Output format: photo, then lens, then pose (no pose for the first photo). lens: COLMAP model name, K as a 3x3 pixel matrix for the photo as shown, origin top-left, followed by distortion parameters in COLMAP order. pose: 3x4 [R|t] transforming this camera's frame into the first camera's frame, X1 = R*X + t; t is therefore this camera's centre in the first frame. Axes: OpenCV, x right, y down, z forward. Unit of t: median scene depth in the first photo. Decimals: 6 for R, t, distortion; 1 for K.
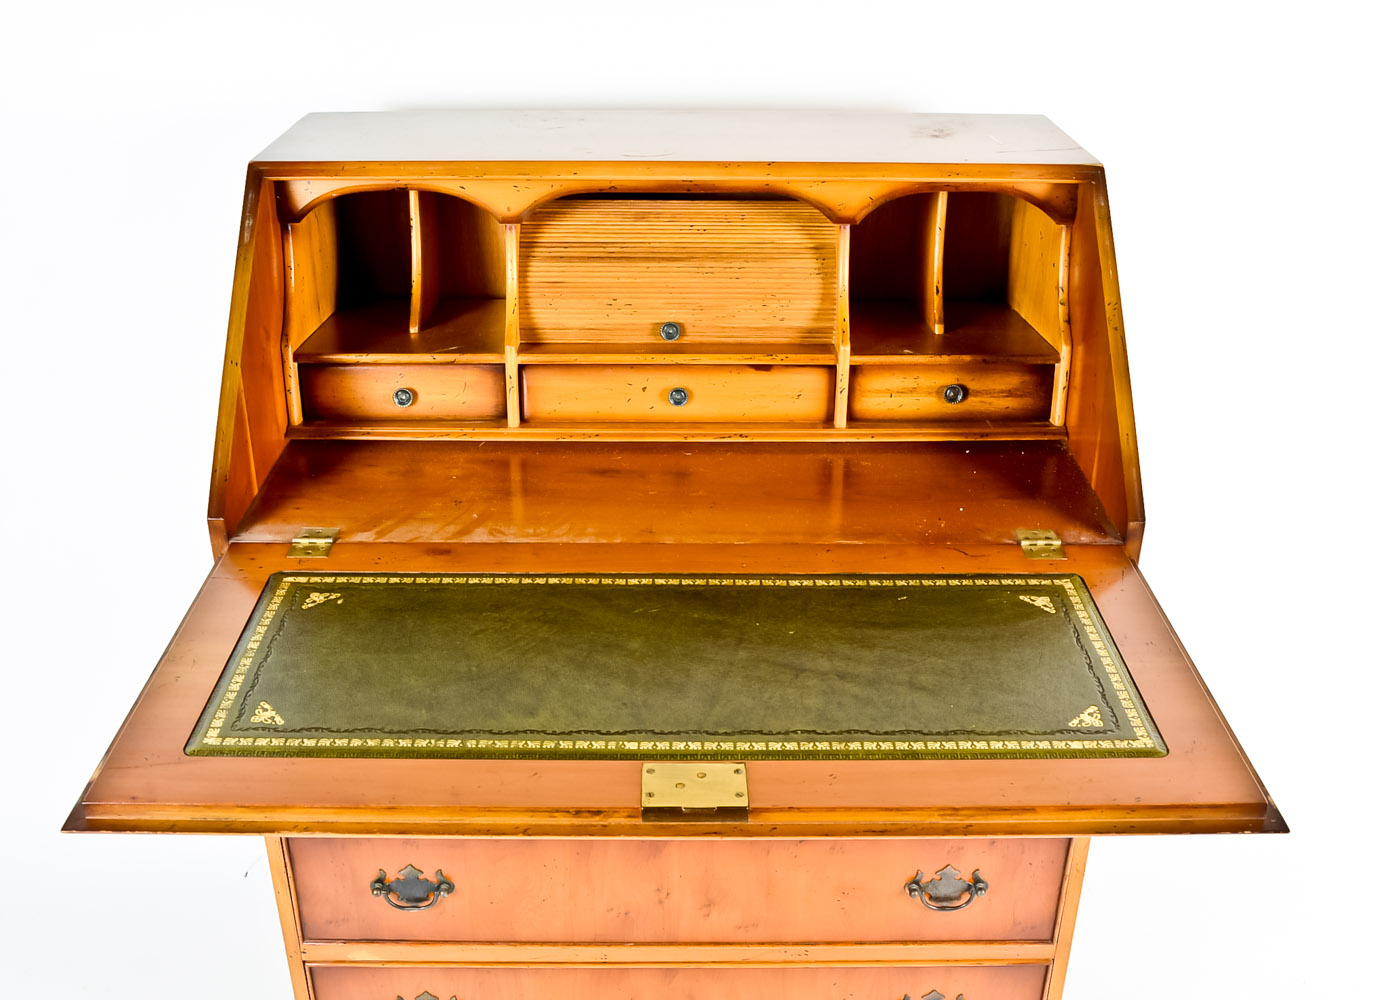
lens RADIAL K [[1300.8, 0, 700.0], [0, 1300.8, 500.0], [0, 0, 1]] dist [-0.093473, 0.007673]
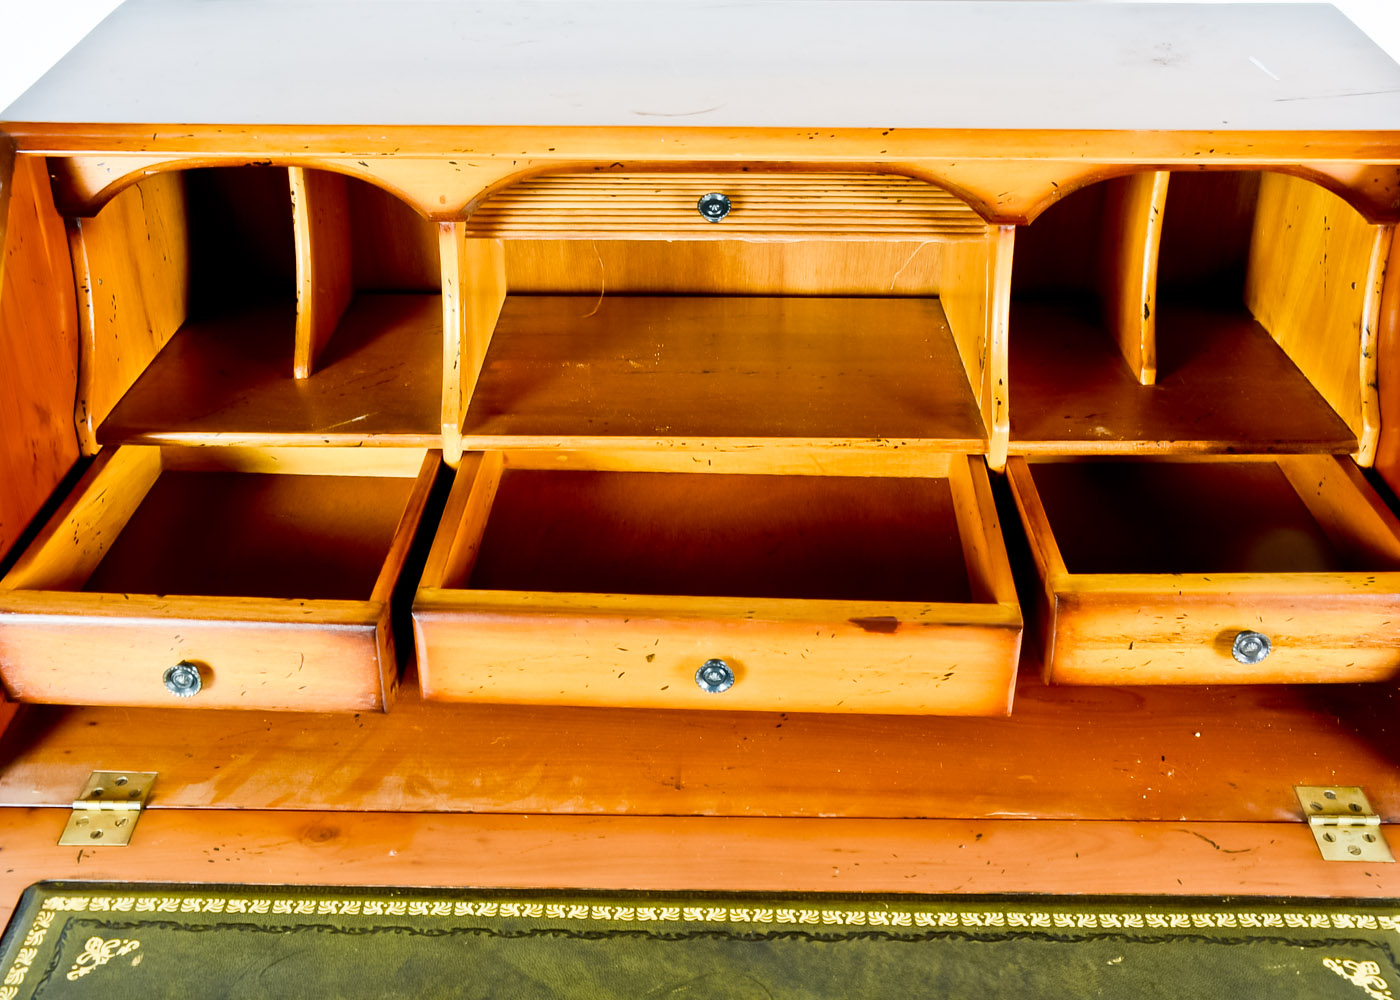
lens RADIAL K [[1550.3, 0, 700.0], [0, 1550.3, 500.0], [0, 0, 1]] dist [-0.065901, 0.154009]
pose [[0.999585, 0.009443, -0.027230, -0.008774], [-0.006587, 0.994647, 0.103122, -0.161334], [0.028058, -0.102899, 0.994296, 0.280293]]
